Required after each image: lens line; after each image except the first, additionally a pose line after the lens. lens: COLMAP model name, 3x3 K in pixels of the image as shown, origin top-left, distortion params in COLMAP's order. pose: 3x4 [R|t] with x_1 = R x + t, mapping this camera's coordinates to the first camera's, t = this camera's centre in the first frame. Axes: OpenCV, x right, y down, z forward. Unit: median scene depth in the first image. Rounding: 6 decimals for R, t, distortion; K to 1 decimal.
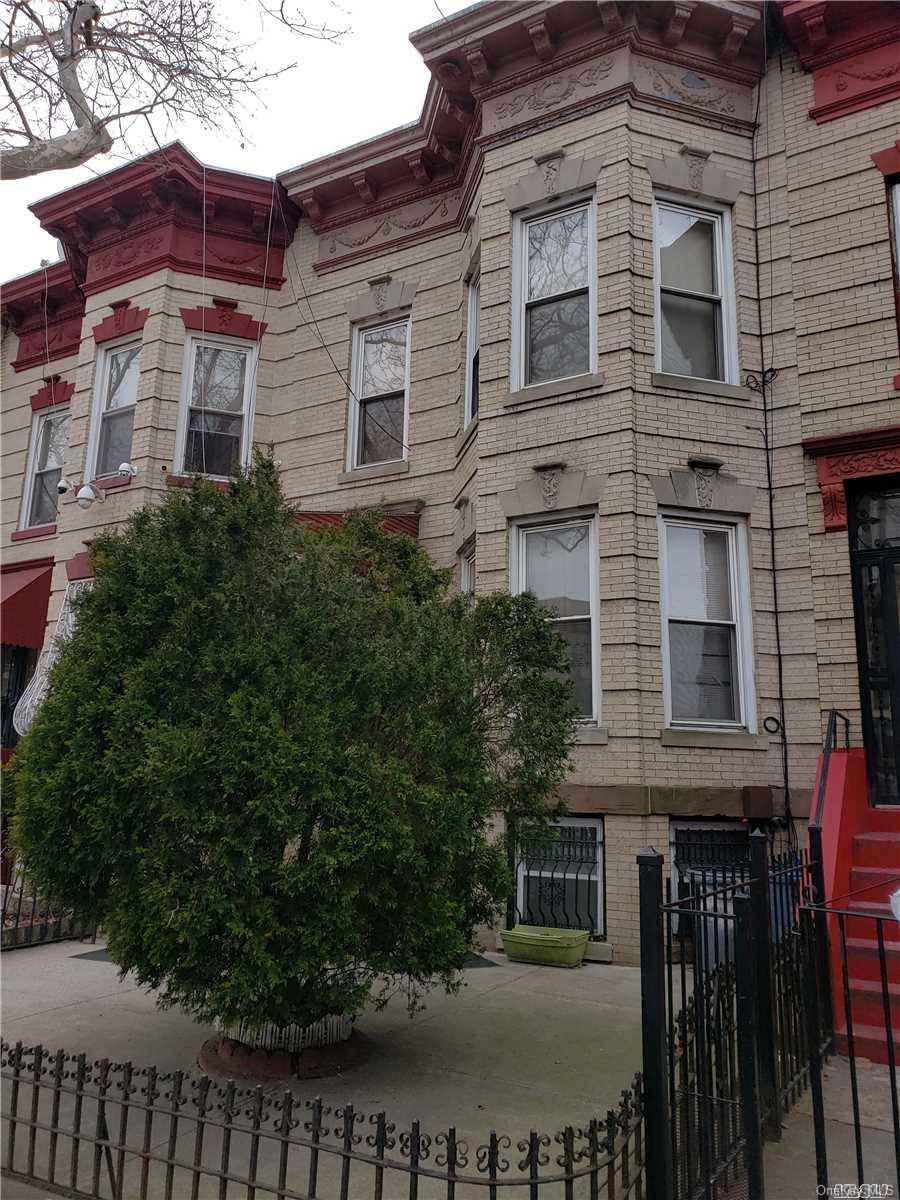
lens RADIAL K [[927.4, 0, 450.0], [0, 927.4, 600.0], [0, 0, 1]] dist [0.029601, -0.020522]
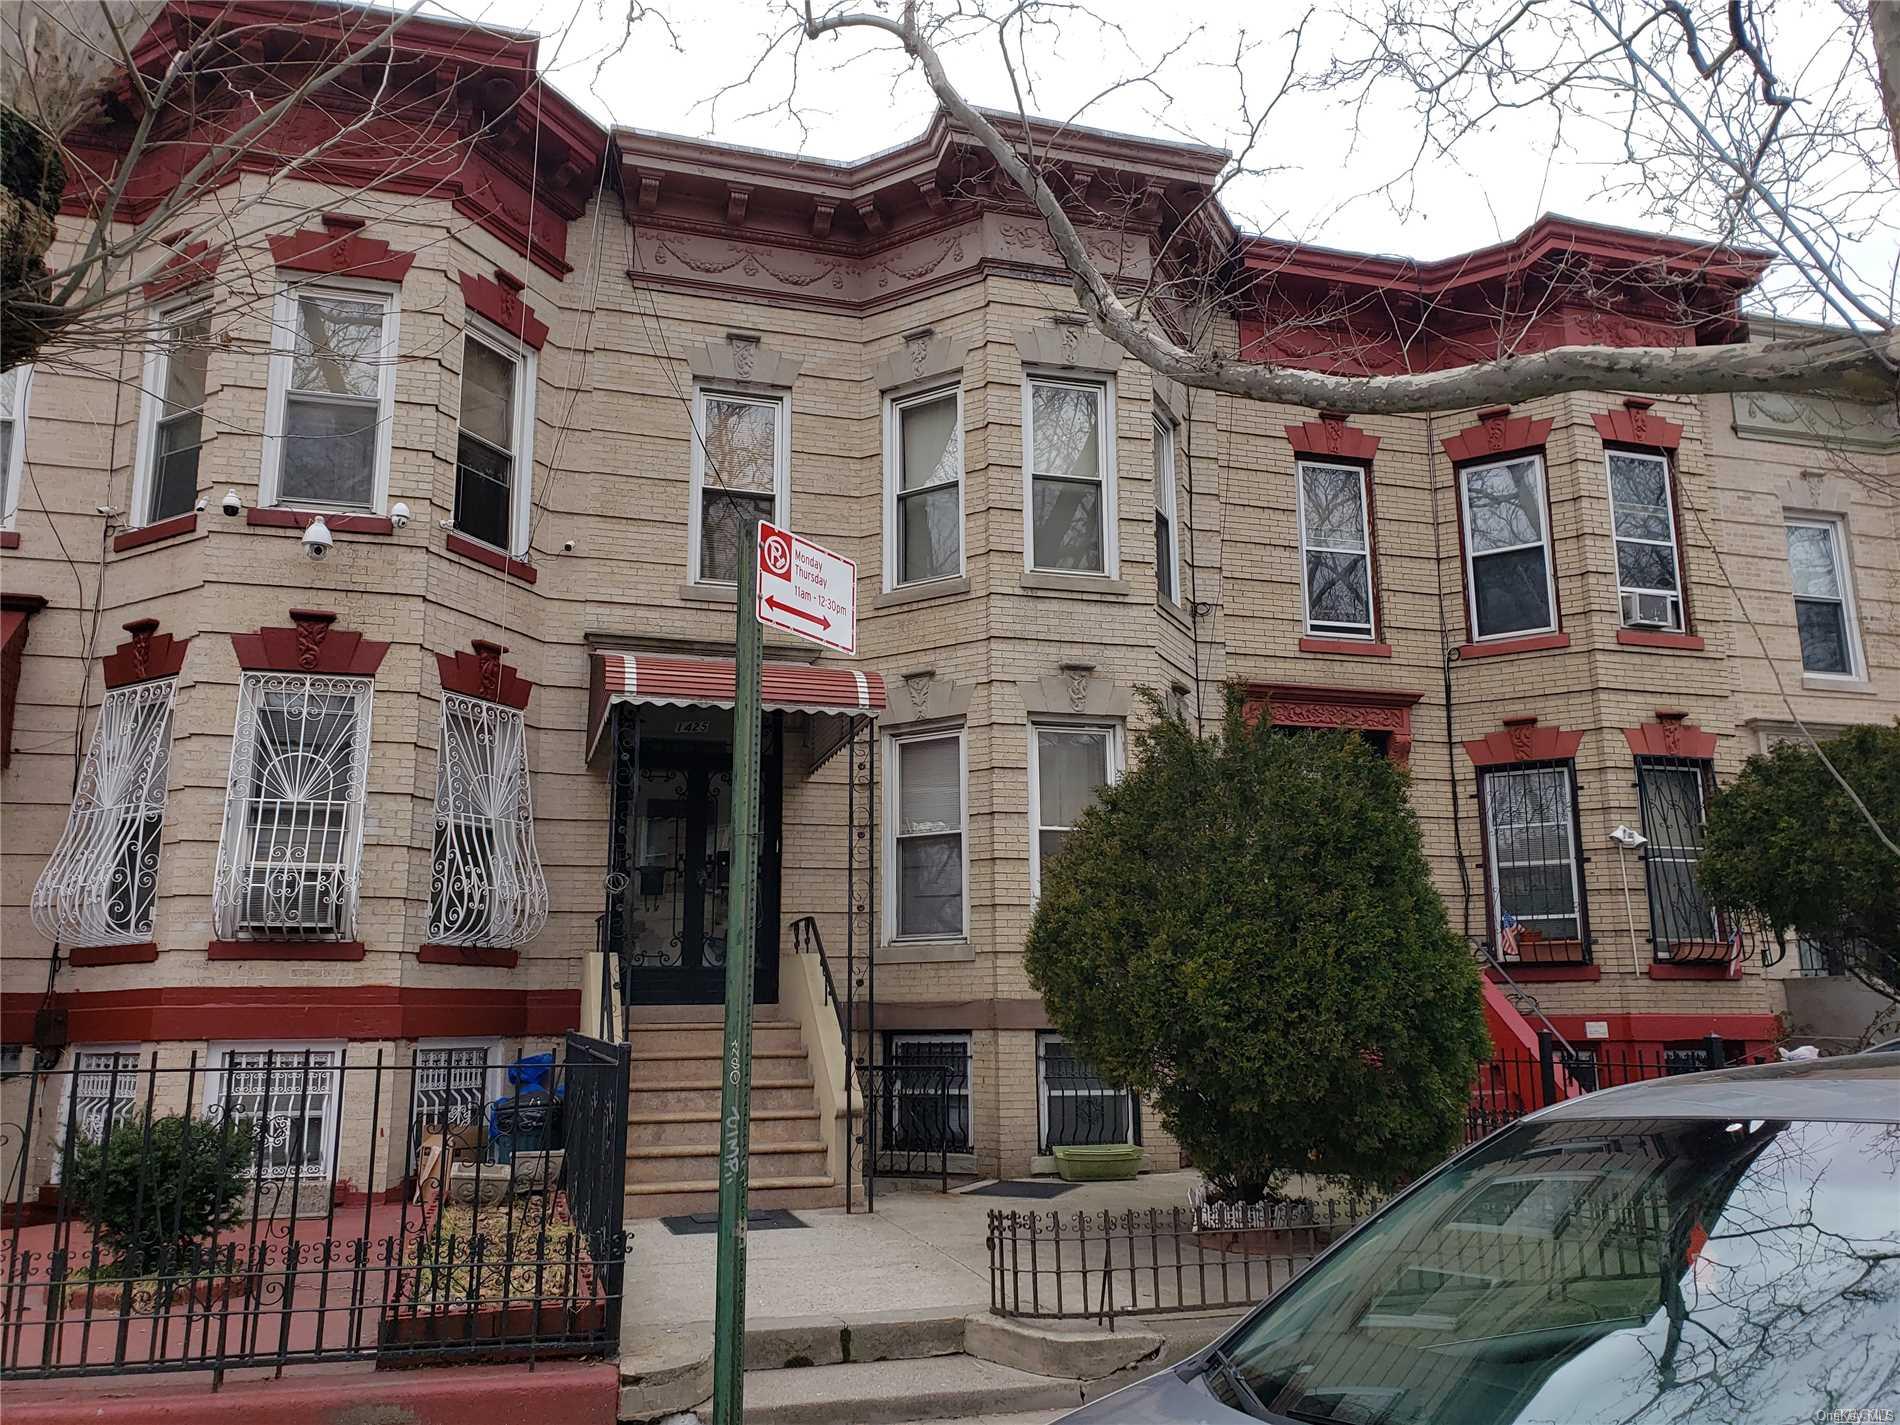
lens RADIAL K [[1461.4, 0, 924.3], [0, 1461.4, 782.2], [0, 0, 1]] dist [0.045630, -0.067948]
pose [[0.698367, 0.092531, 0.709733, -0.776349], [-0.124680, 0.992175, -0.006671, 0.000917], [-0.704797, -0.083831, 0.704439, 0.039150]]
